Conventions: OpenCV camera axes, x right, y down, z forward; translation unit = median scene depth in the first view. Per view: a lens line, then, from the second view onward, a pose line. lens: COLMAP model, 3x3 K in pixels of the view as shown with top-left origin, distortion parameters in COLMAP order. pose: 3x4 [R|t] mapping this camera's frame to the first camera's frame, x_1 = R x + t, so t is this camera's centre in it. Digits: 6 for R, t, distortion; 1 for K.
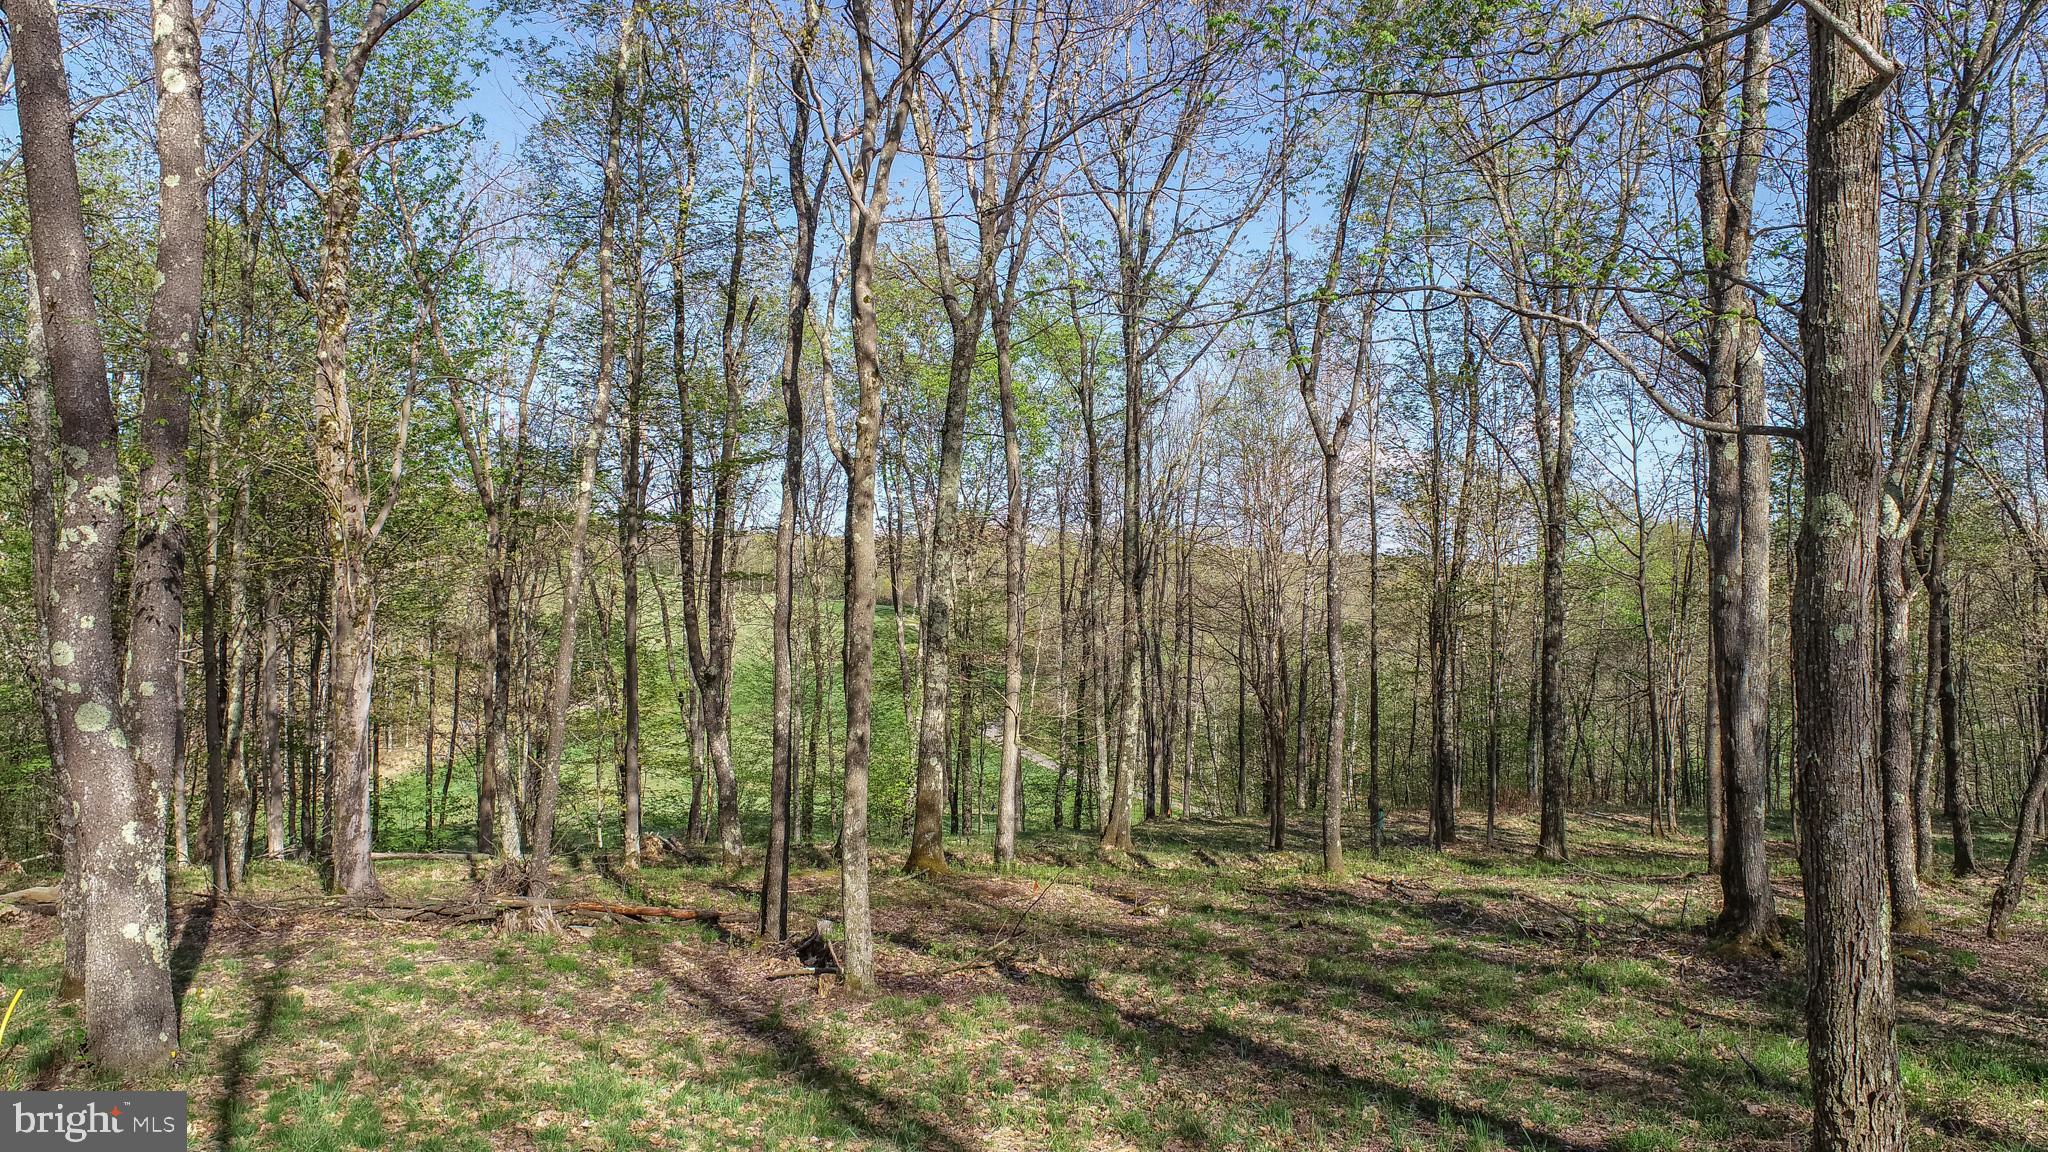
lens RADIAL K [[1384.8, 0, 1024.8], [0, 1384.8, 583.0], [0, 0, 1]] dist [-0.009717, 0.002781]
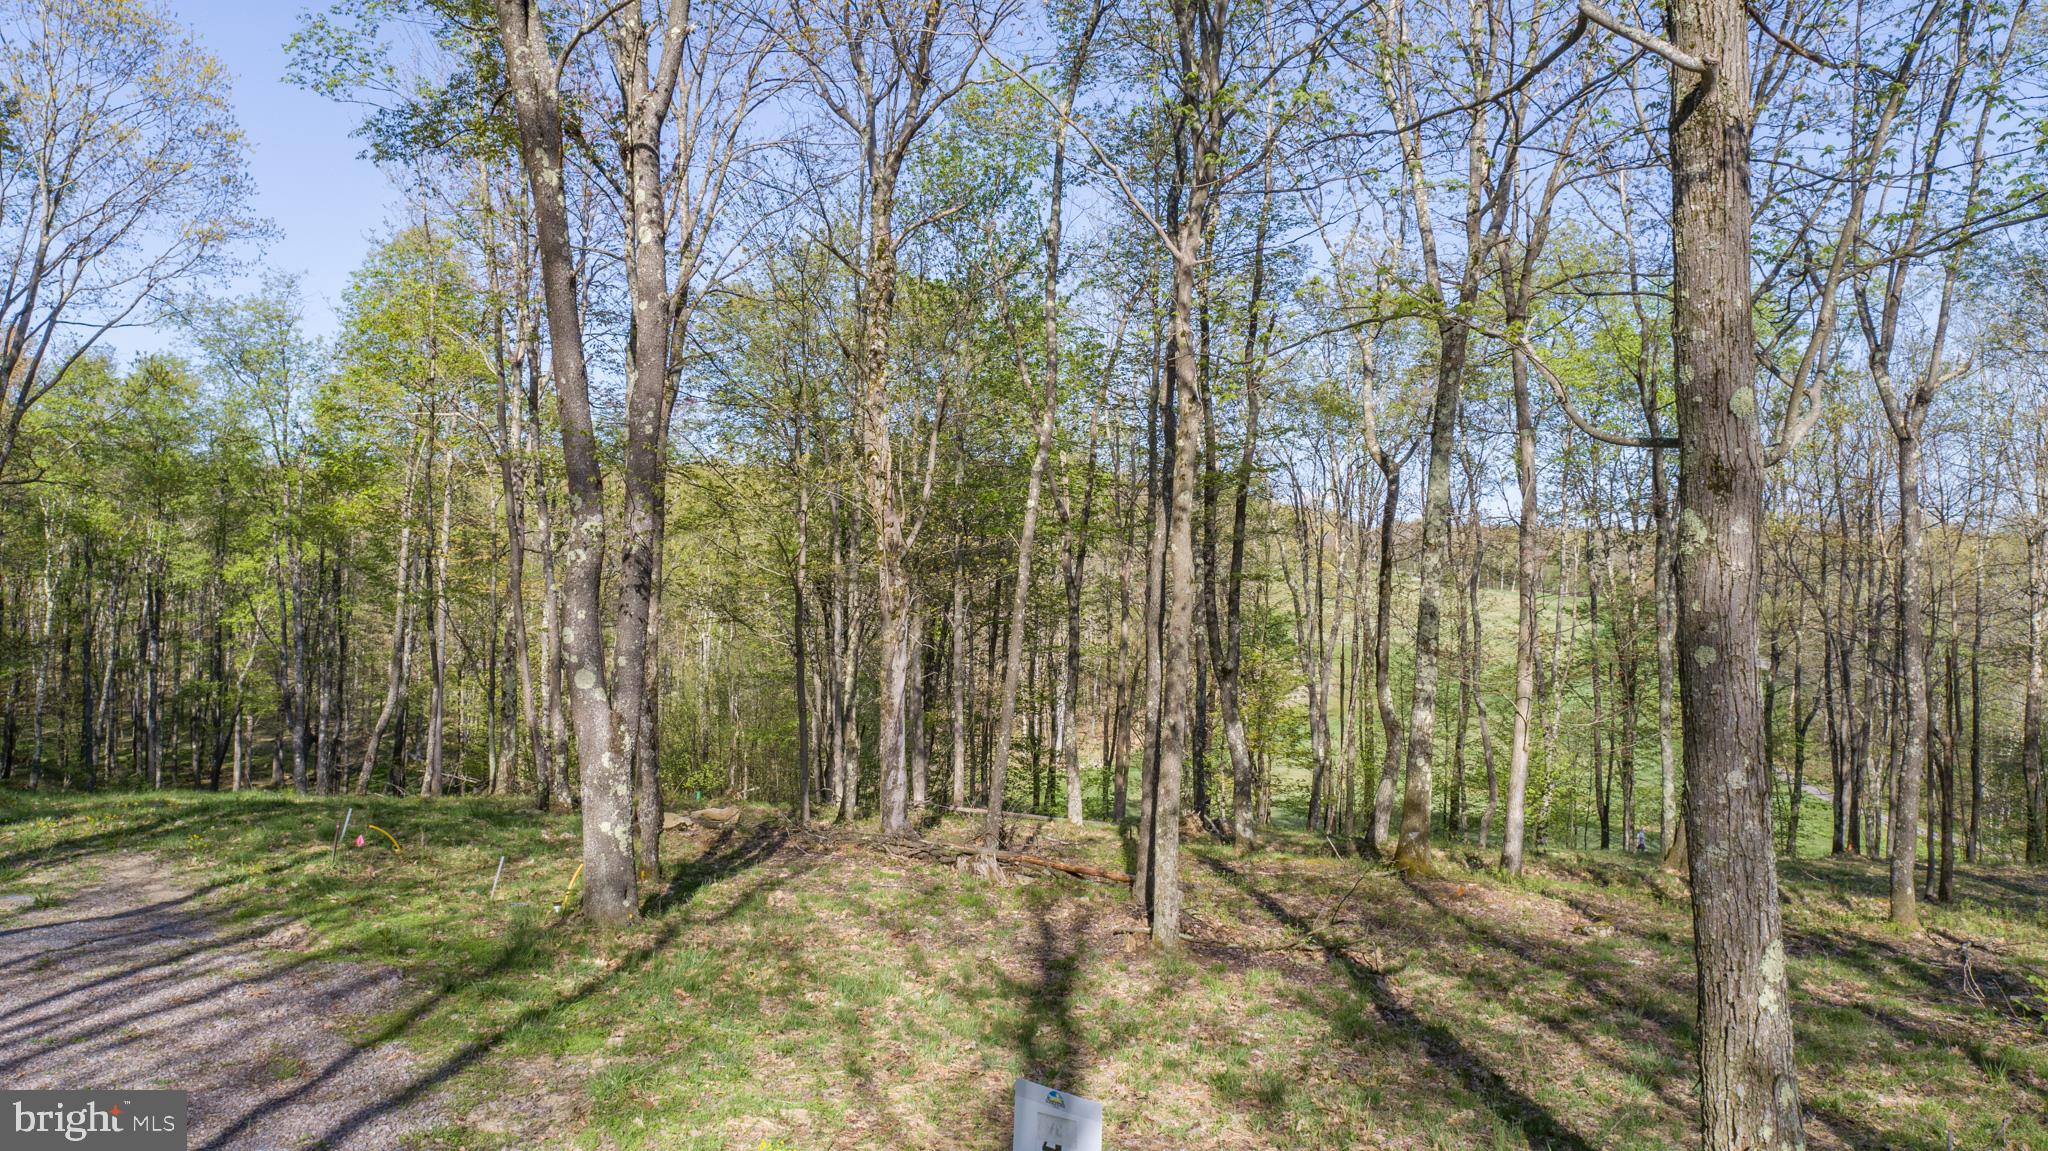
lens RADIAL K [[1384.8, 0, 1024.8], [0, 1384.8, 582.5], [0, 0, 1]] dist [-0.009717, 0.002781]
pose [[0.865139, 0.003269, -0.501521, 0.248182], [-0.001842, 0.999993, 0.003341, -0.006098], [0.501529, -0.001967, 0.865139, -0.021506]]
